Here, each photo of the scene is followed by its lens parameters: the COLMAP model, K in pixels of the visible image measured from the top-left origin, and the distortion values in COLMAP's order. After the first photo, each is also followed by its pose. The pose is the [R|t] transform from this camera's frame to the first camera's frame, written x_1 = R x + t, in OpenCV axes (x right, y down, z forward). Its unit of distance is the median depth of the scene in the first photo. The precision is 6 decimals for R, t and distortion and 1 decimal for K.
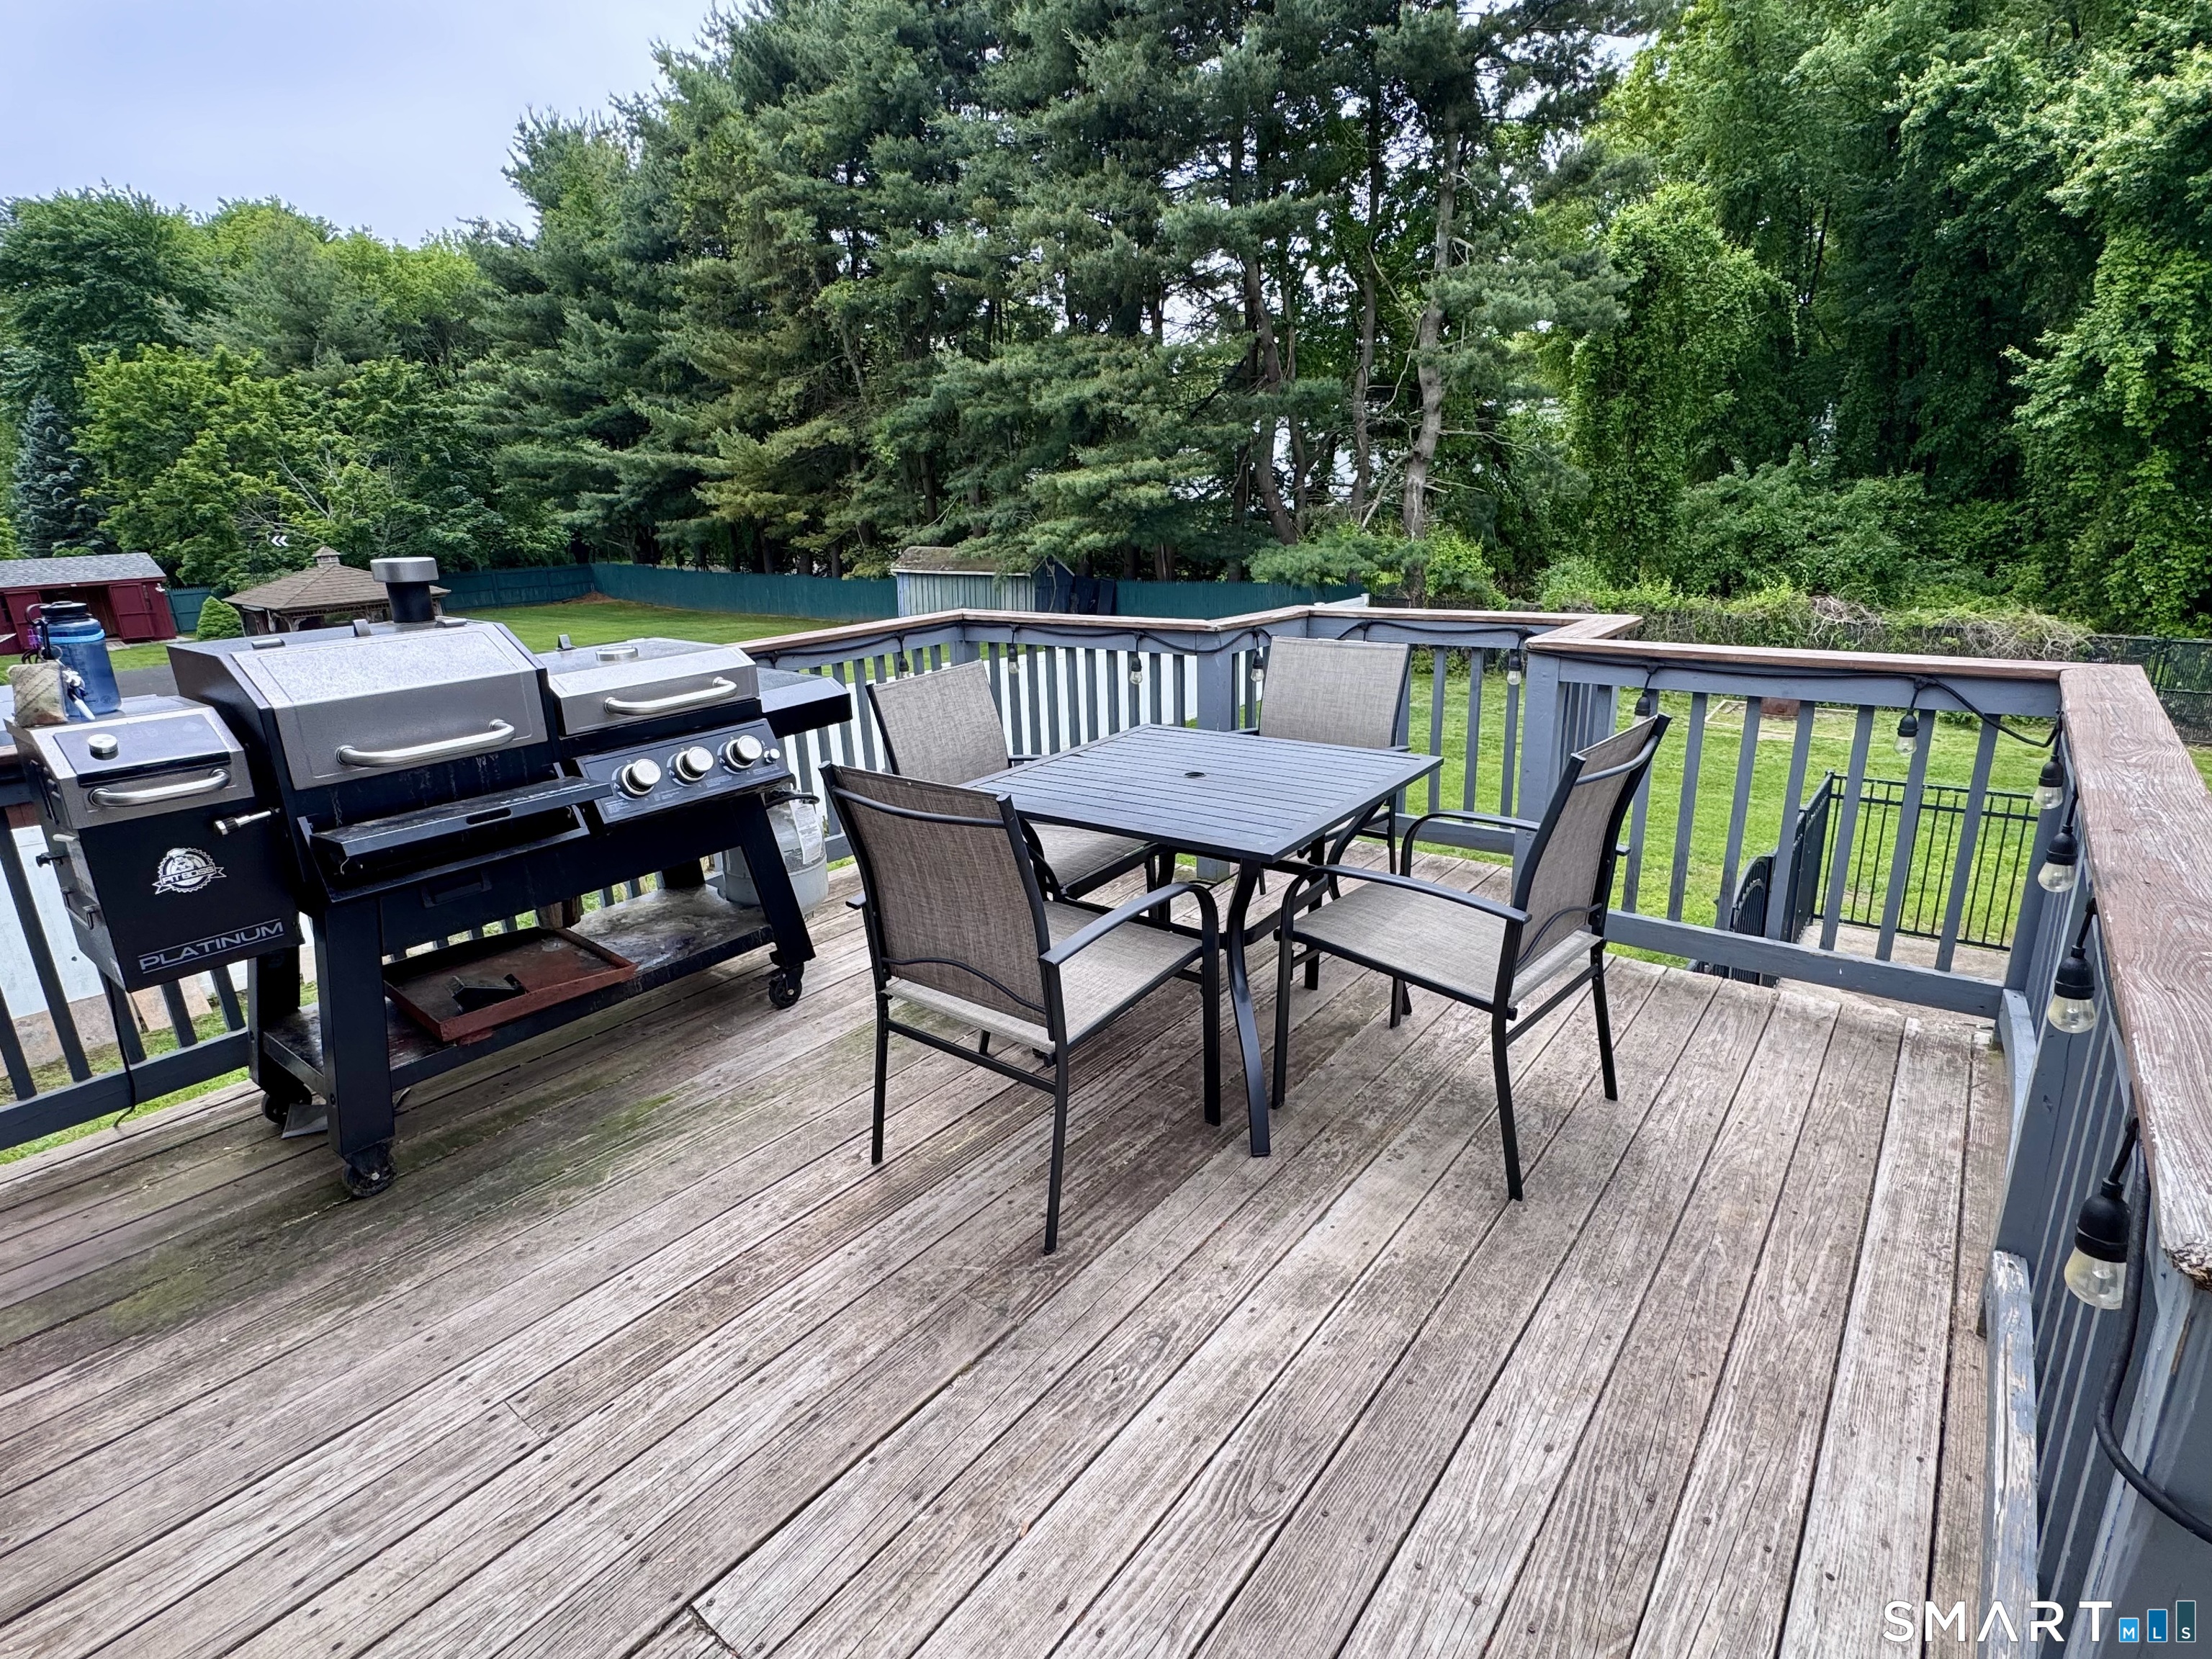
lens RADIAL K [[1115.7, 0, 1100.2], [0, 1115.7, 830.1], [0, 0, 1]] dist [-0.004847, 0.001638]
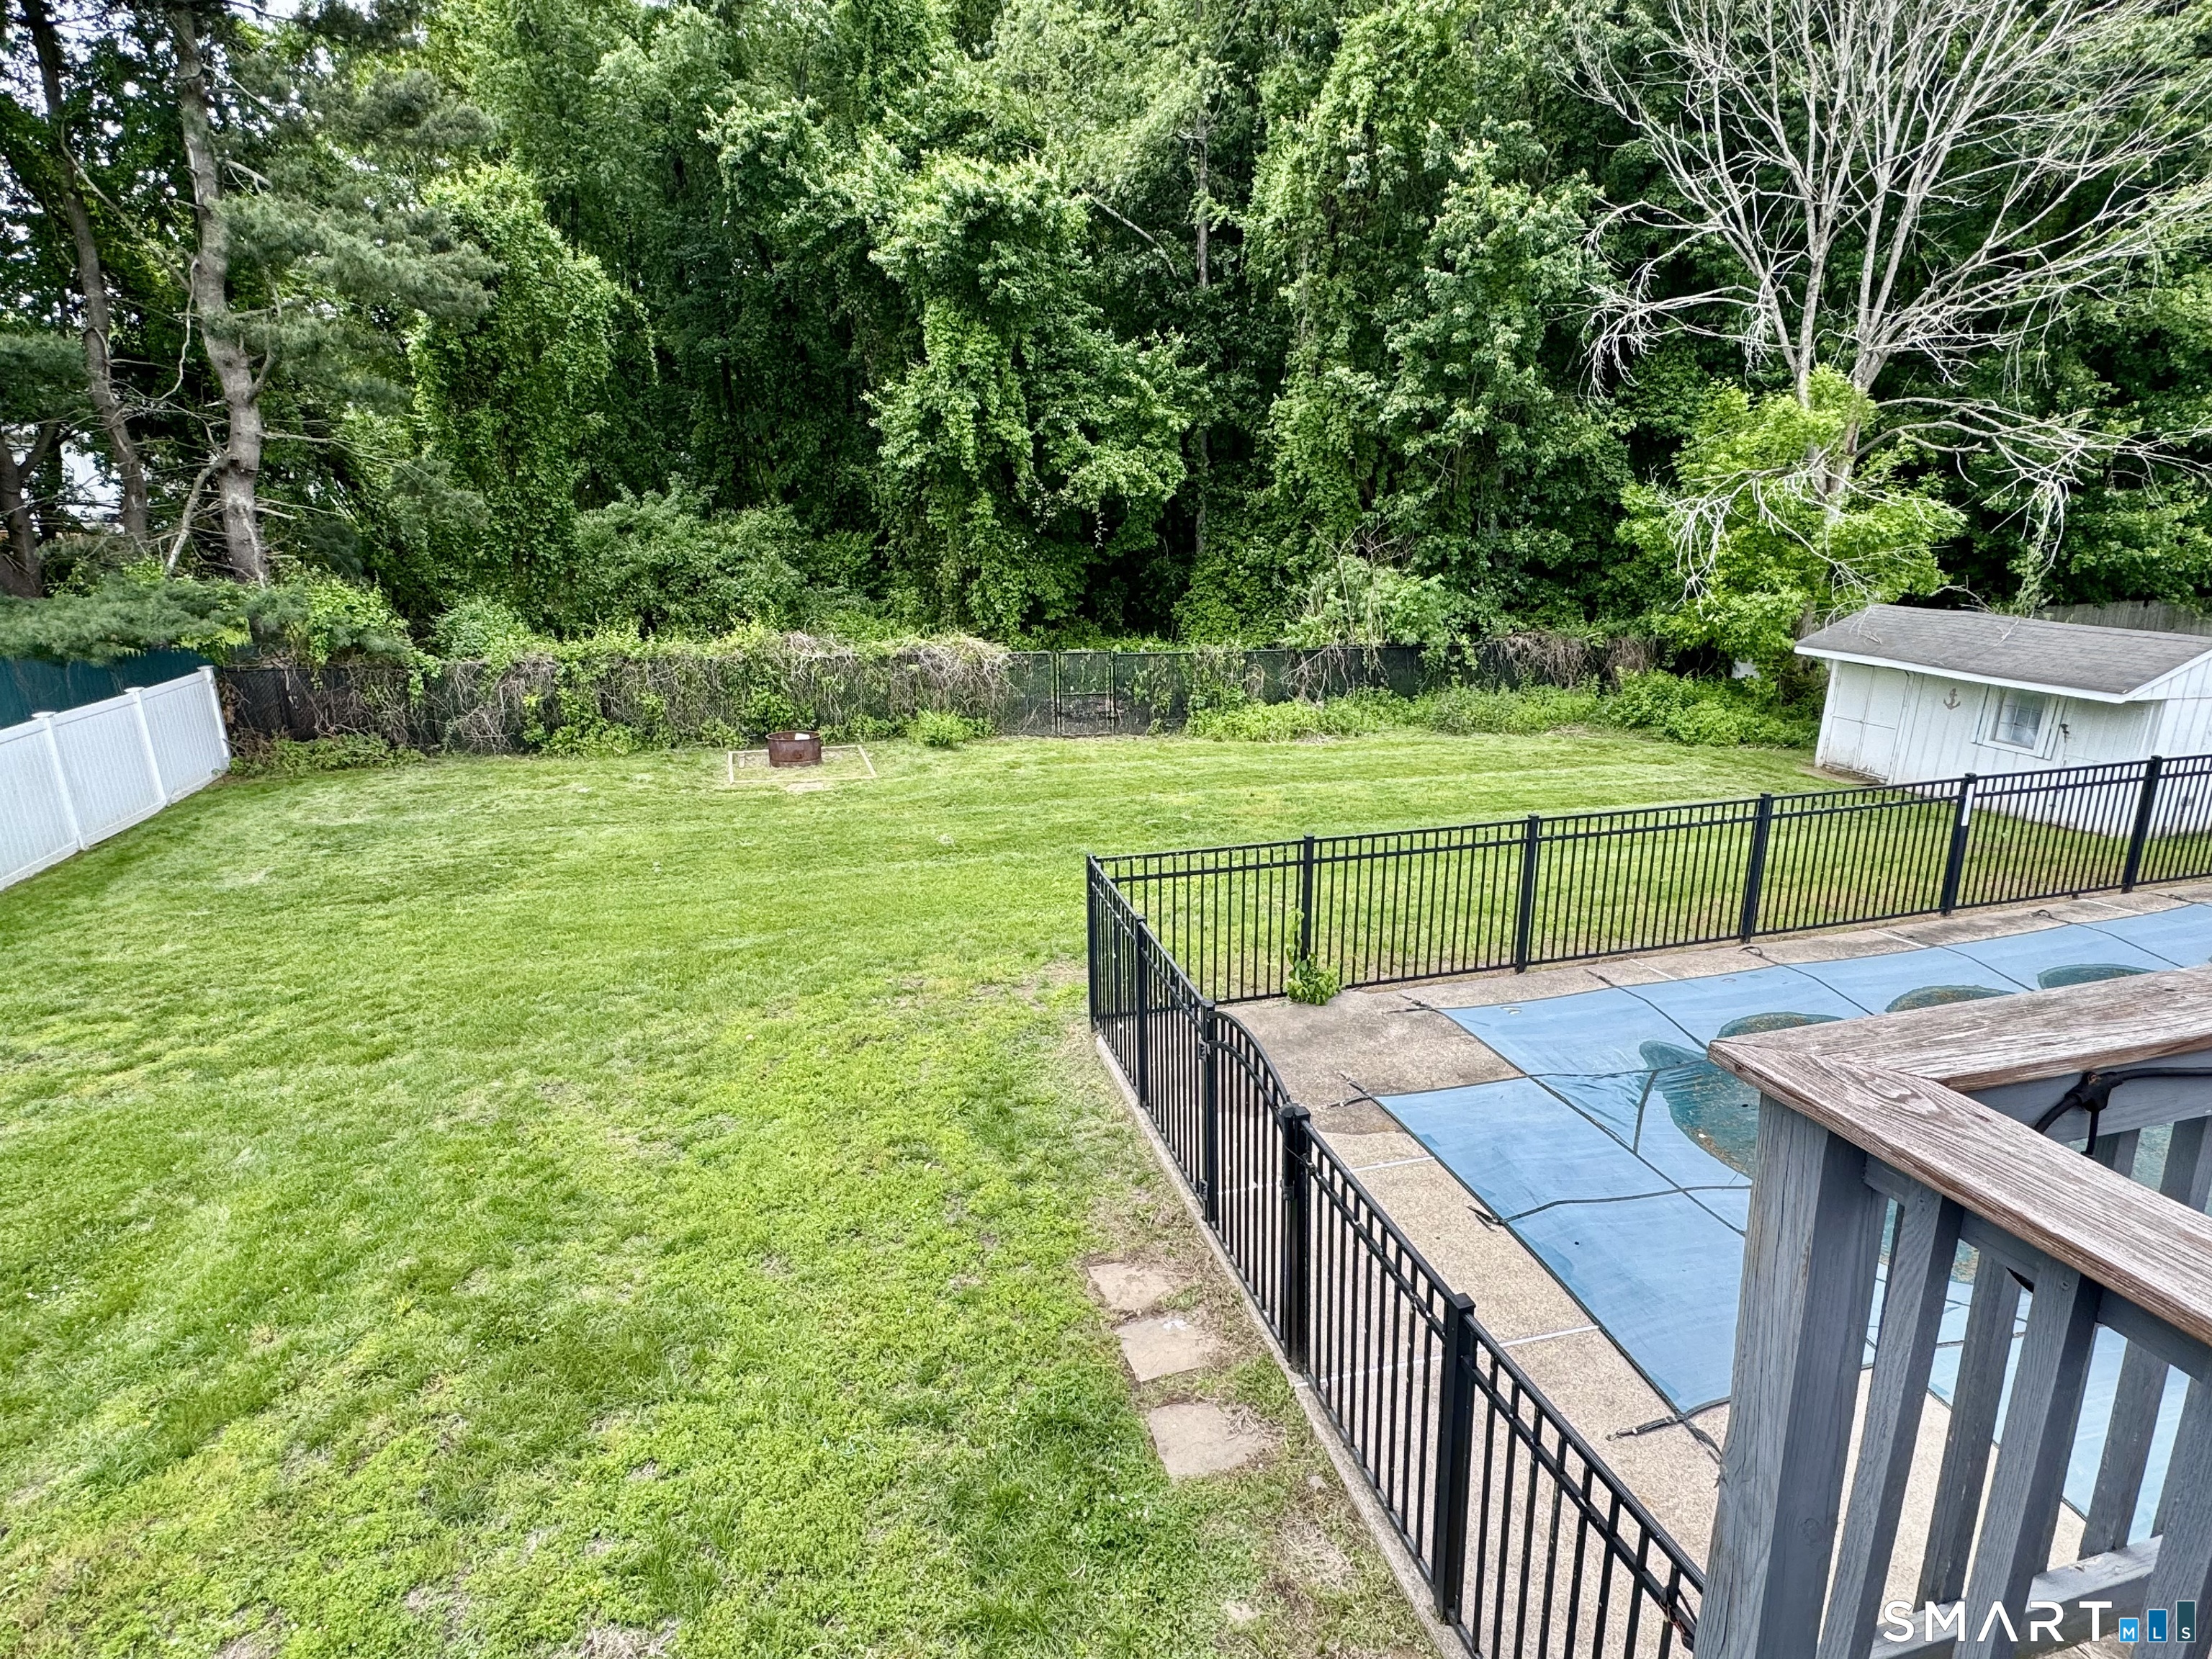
lens RADIAL K [[1189.1, 0, 1112.6], [0, 1189.1, 827.7], [0, 0, 1]] dist [-0.003035, -0.000808]
pose [[0.589852, -0.189296, 0.785011, -0.019904], [0.219098, 0.973185, 0.070044, -0.049706], [-0.777220, 0.130679, 0.615510, 0.154330]]
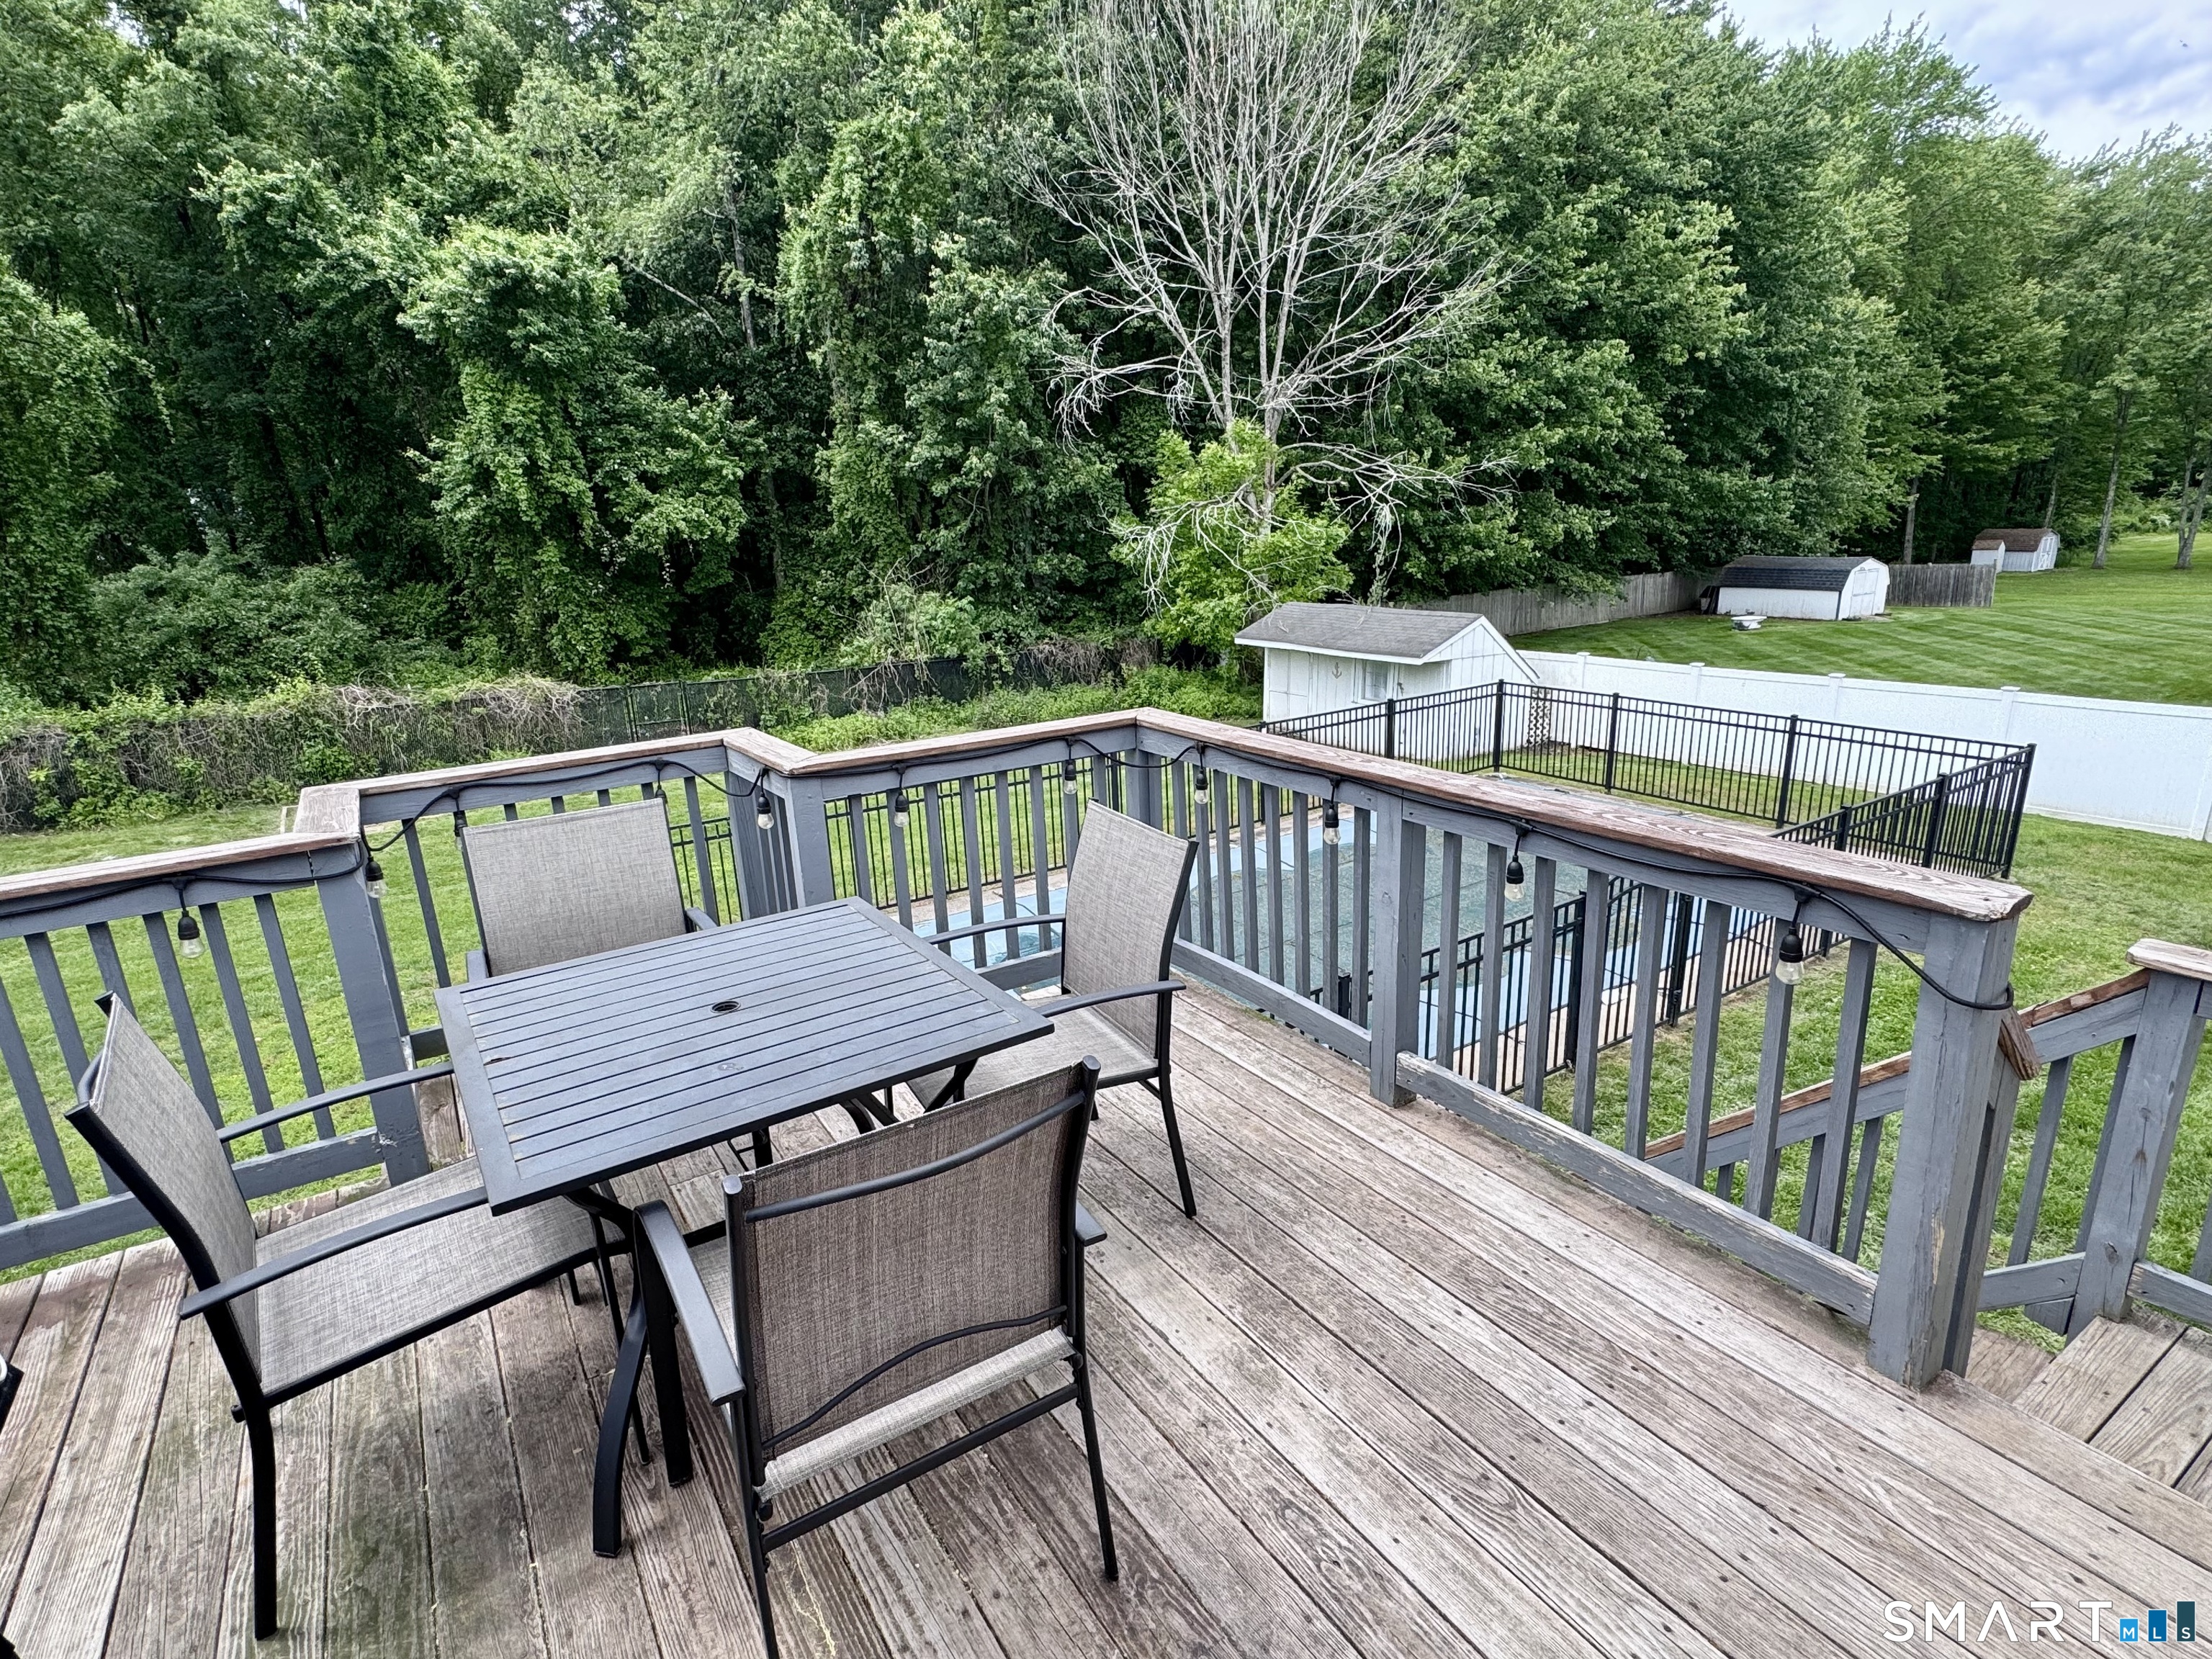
lens RADIAL K [[1115.7, 0, 1103.2], [0, 1115.7, 825.6], [0, 0, 1]] dist [-0.004847, 0.001638]
pose [[0.328514, -0.231880, 0.915593, -0.052874], [0.297846, 0.945366, 0.132553, -0.019994], [-0.896307, 0.229160, 0.379630, 0.045088]]
